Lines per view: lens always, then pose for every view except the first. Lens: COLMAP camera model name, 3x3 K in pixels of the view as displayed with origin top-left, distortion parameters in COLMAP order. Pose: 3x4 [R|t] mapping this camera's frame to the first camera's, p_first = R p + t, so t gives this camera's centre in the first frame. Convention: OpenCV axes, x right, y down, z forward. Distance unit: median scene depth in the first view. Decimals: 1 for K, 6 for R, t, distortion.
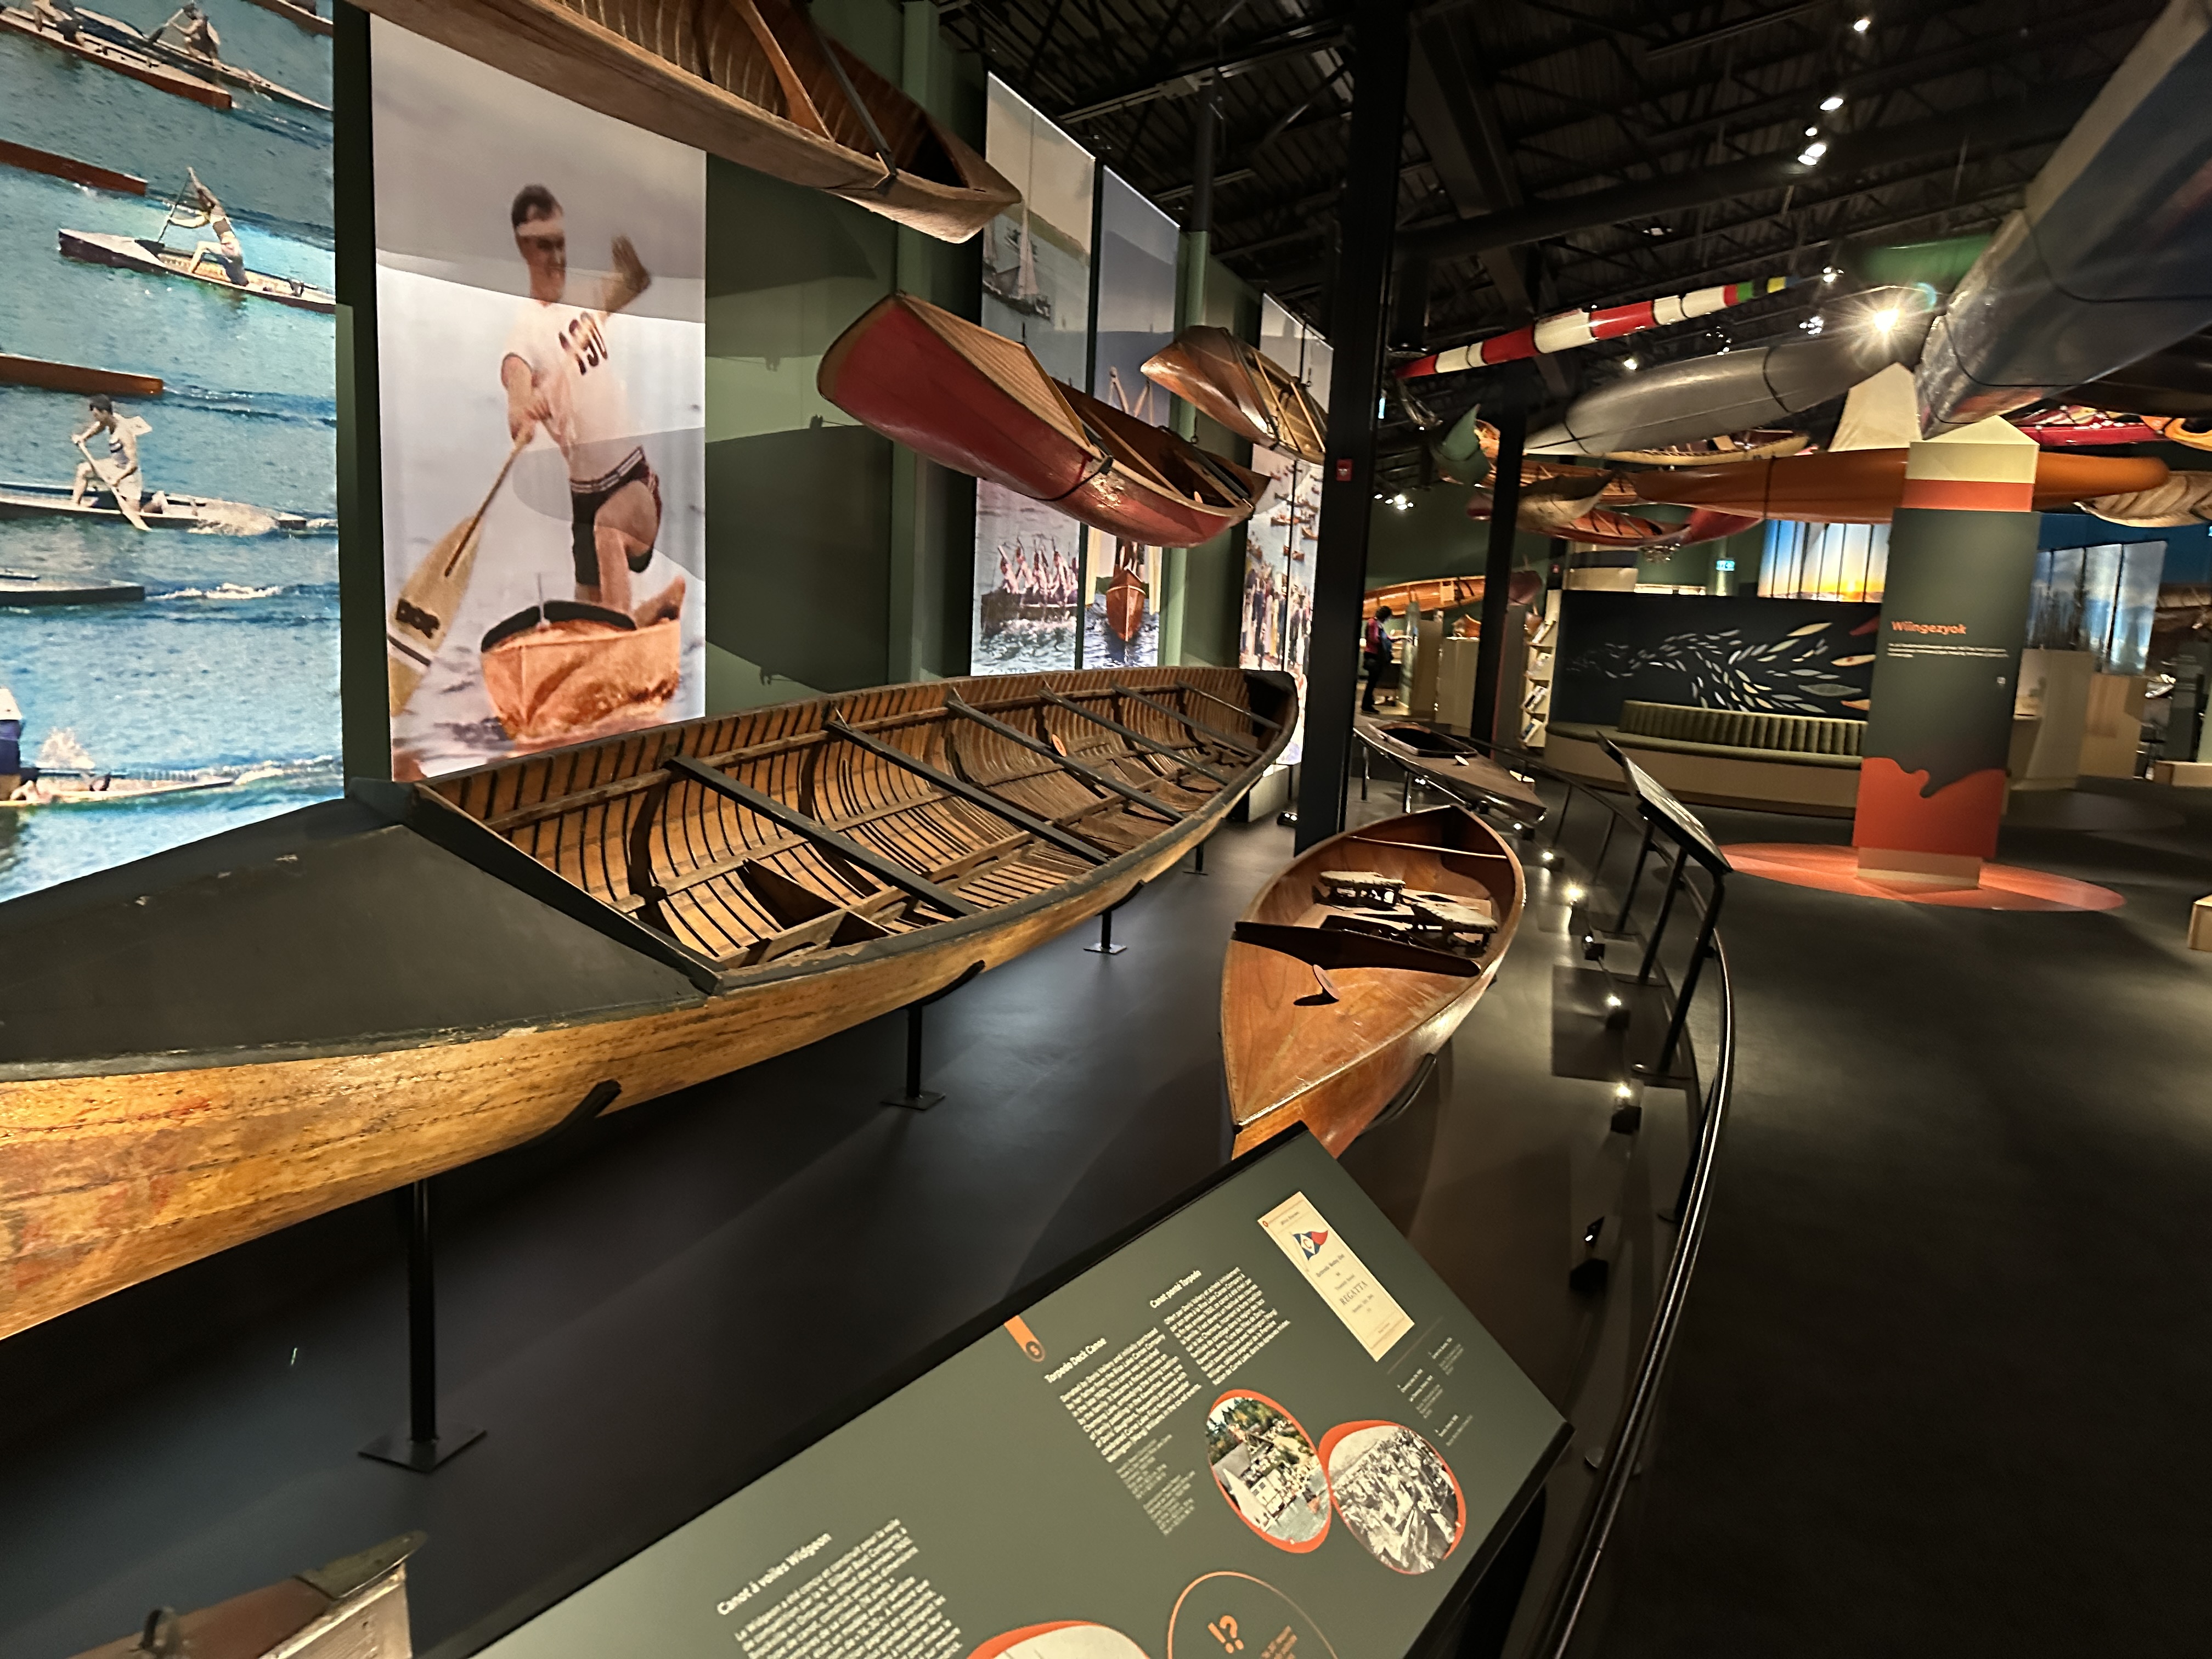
lens RADIAL K [[1526.7, 0, 1106.0], [0, 1526.7, 829.5], [0, 0, 1]] dist [0.051075, -0.049904]
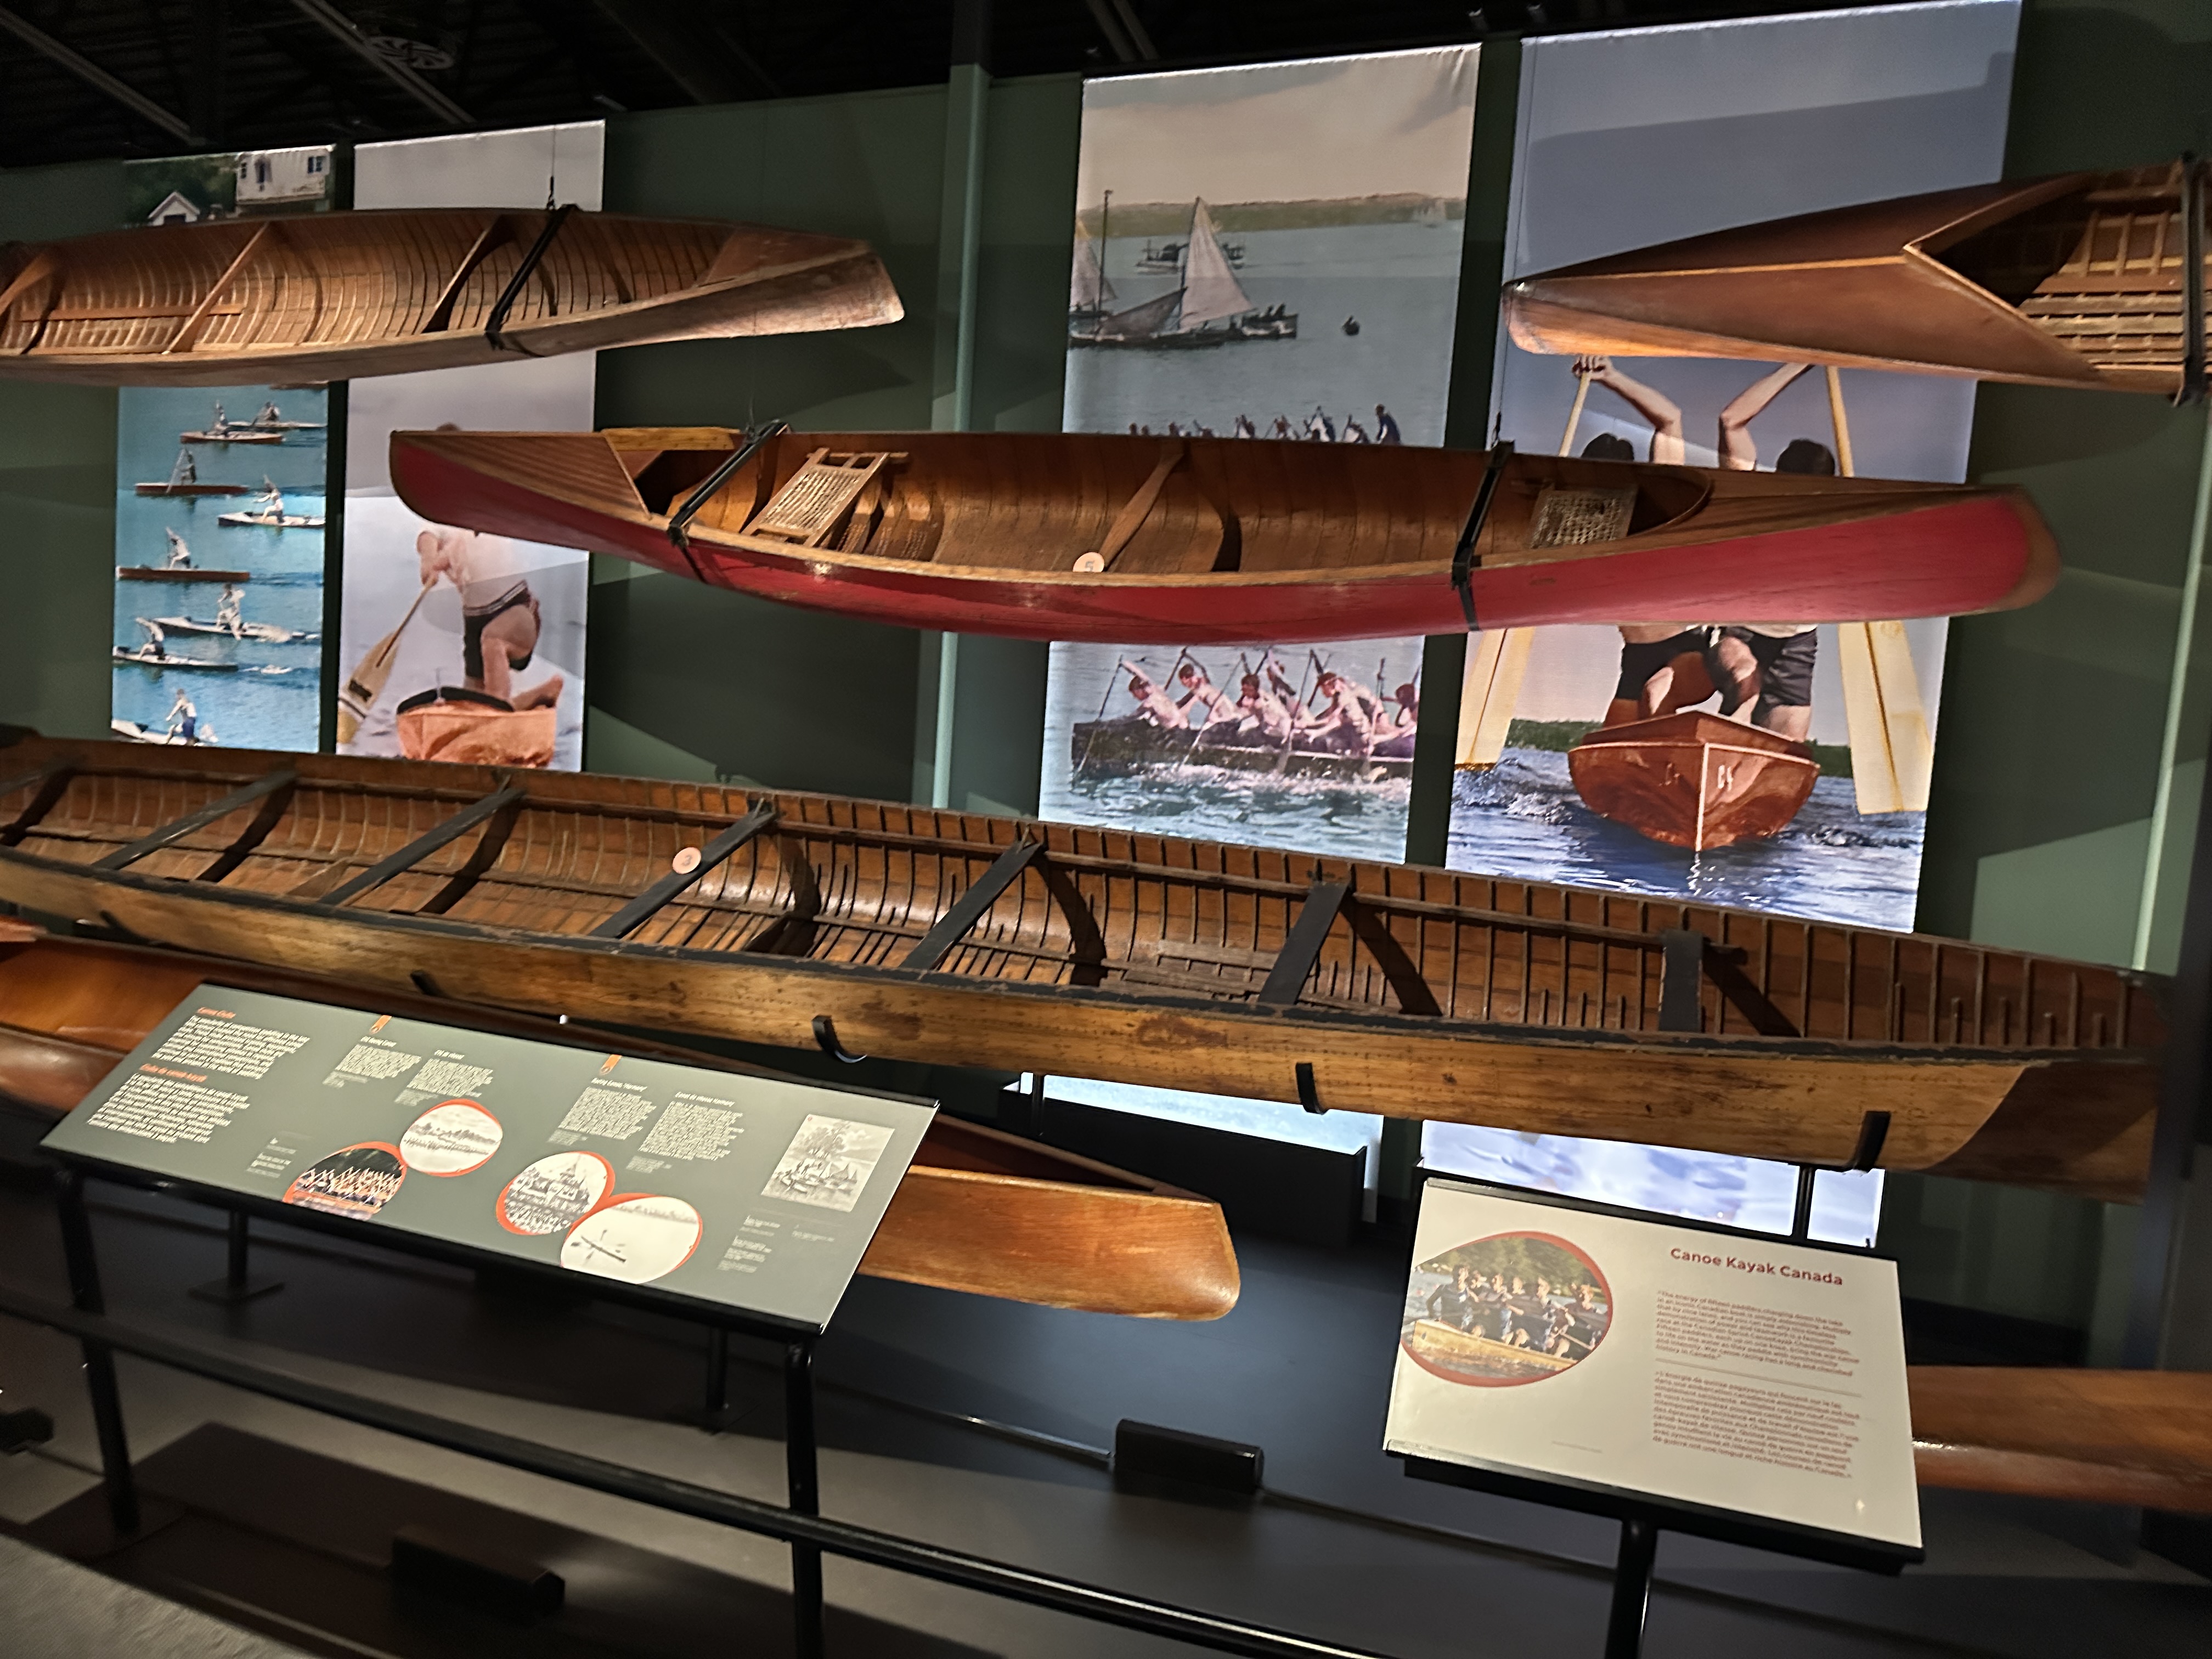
lens RADIAL K [[1526.7, 0, 1106.0], [0, 1526.7, 829.5], [0, 0, 1]] dist [0.051075, -0.049904]
pose [[-0.041857, 0.036134, -0.998470, 1.137498], [-0.225964, 0.973110, 0.044689, -0.227248], [0.973236, 0.227488, -0.032567, 1.722849]]
